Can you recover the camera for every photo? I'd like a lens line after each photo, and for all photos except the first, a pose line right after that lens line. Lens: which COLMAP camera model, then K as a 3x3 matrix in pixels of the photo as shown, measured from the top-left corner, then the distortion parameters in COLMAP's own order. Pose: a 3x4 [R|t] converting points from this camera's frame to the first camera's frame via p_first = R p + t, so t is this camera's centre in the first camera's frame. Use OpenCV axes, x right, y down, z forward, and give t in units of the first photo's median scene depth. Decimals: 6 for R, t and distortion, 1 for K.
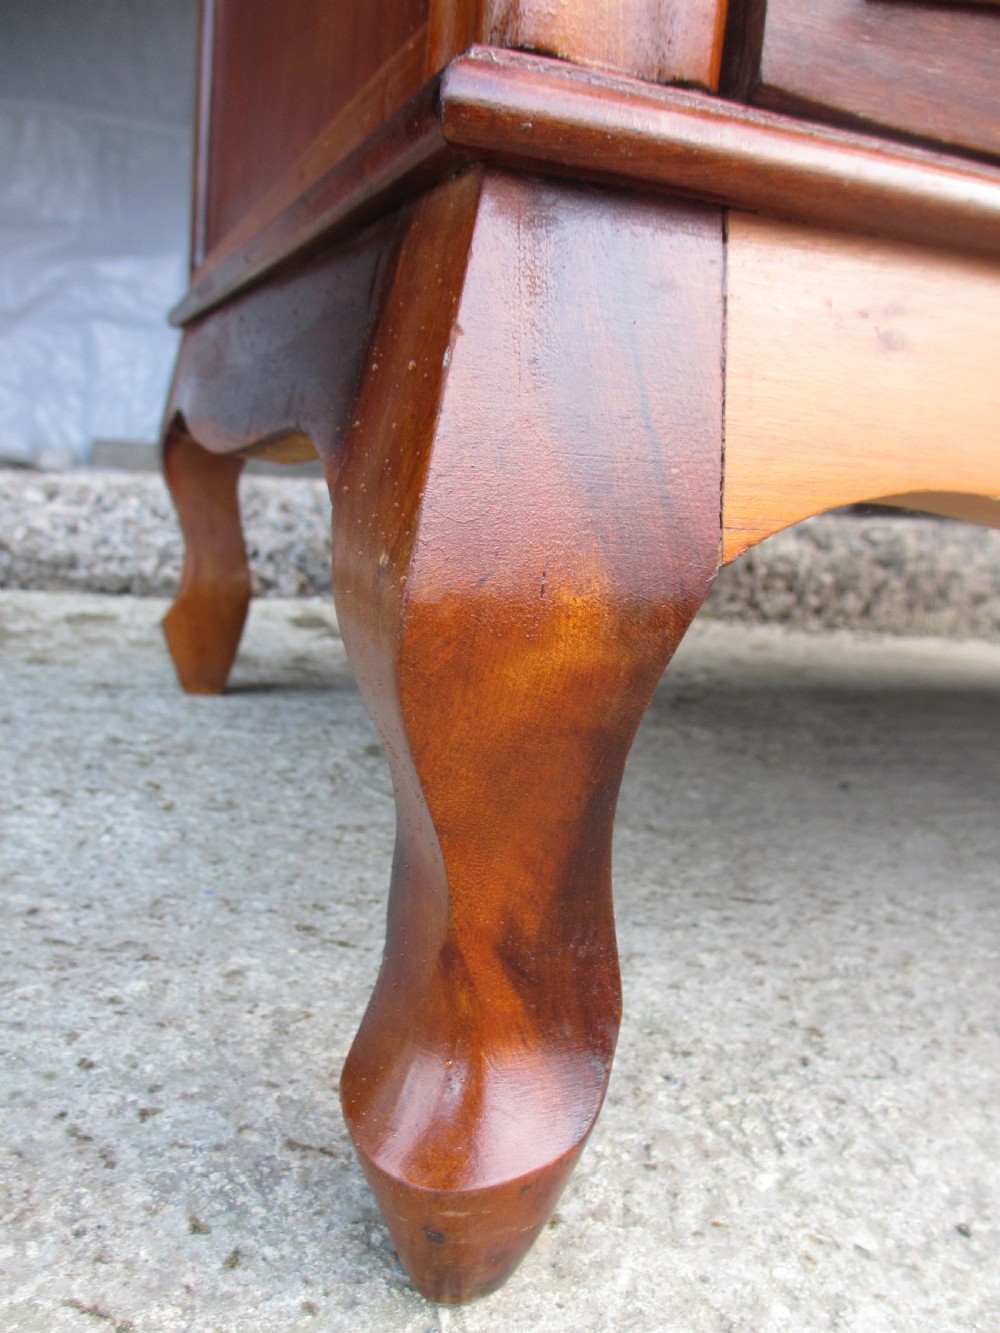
lens RADIAL K [[1120.2, 0, 500.0], [0, 1120.2, 666.5], [0, 0, 1]] dist [-0.056192, -0.000883]
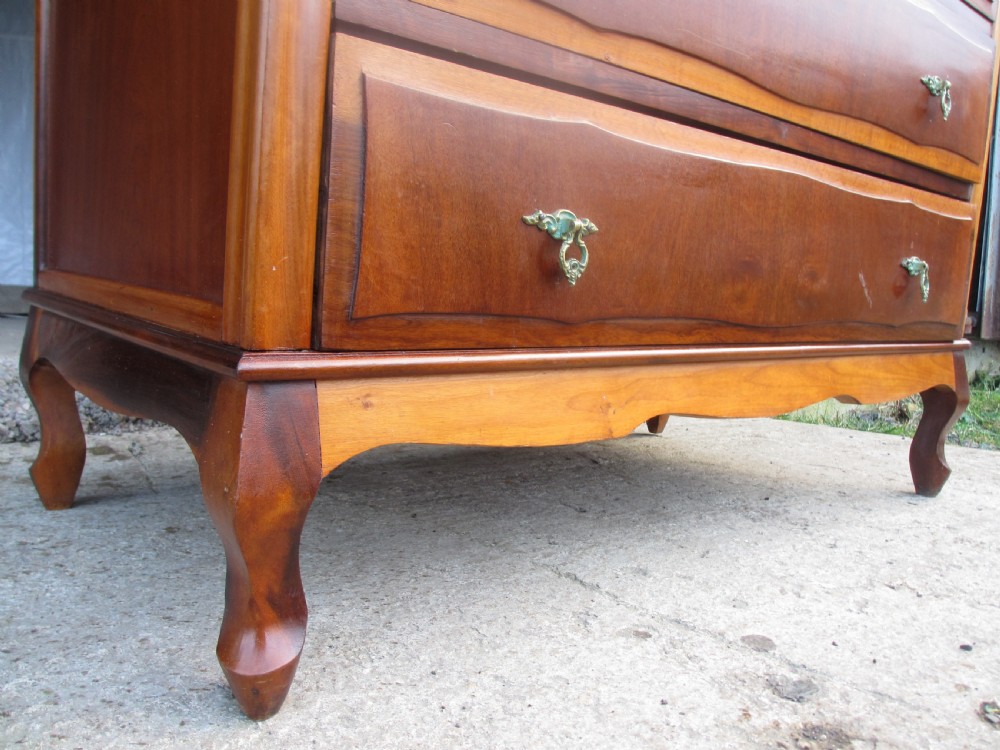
lens RADIAL K [[840.4, 0, 500.0], [0, 840.4, 375.0], [0, 0, 1]] dist [-0.056192, -0.000883]
pose [[0.936734, -0.080433, 0.340675, -0.088801], [0.097899, 0.994603, -0.034363, -0.152970], [-0.336072, 0.065541, 0.939553, -0.978089]]
